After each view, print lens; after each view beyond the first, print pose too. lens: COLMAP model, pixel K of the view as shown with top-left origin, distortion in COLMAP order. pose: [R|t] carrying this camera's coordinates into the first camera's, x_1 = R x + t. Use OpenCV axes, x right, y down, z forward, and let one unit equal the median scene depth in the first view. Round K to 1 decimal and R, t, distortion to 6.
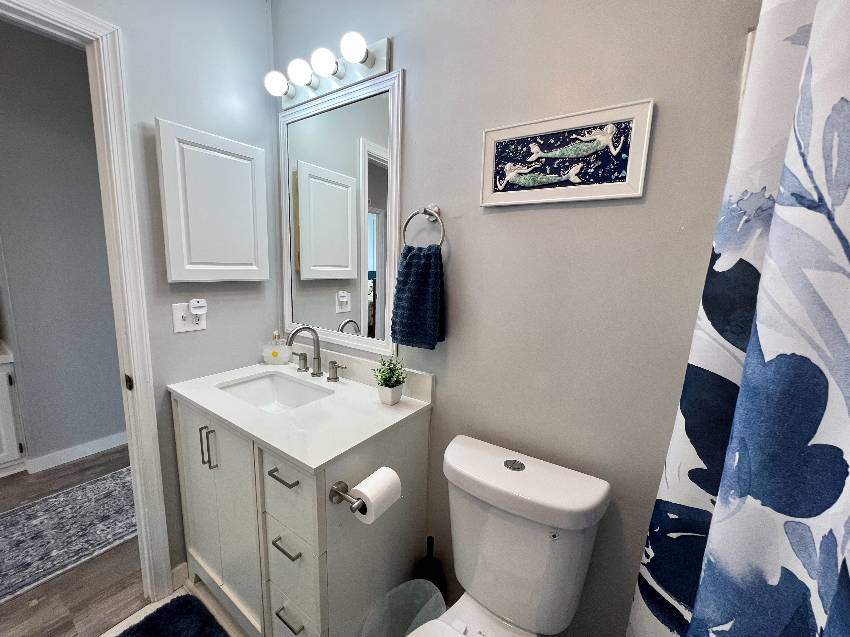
lens RADIAL K [[338.4, 0, 426.8], [0, 338.4, 322.7], [0, 0, 1]] dist [-0.000841, 0.000105]
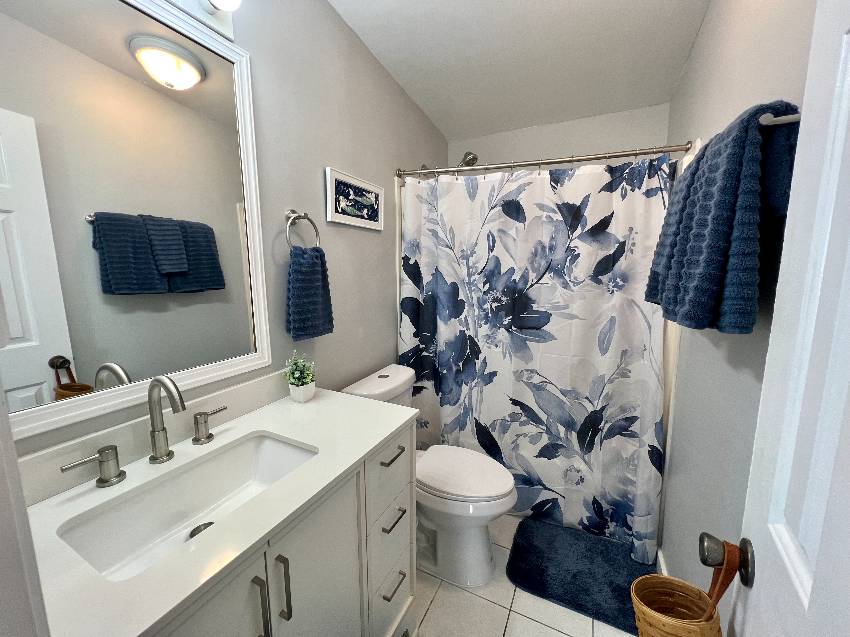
lens RADIAL K [[338.4, 0, 426.8], [0, 338.4, 314.6], [0, 0, 1]] dist [-0.000841, 0.000105]
pose [[-0.135810, -0.177883, 0.974635, -1.467898], [0.147285, 0.969193, 0.197413, -0.211633], [-0.979726, 0.170360, -0.105426, 0.931052]]
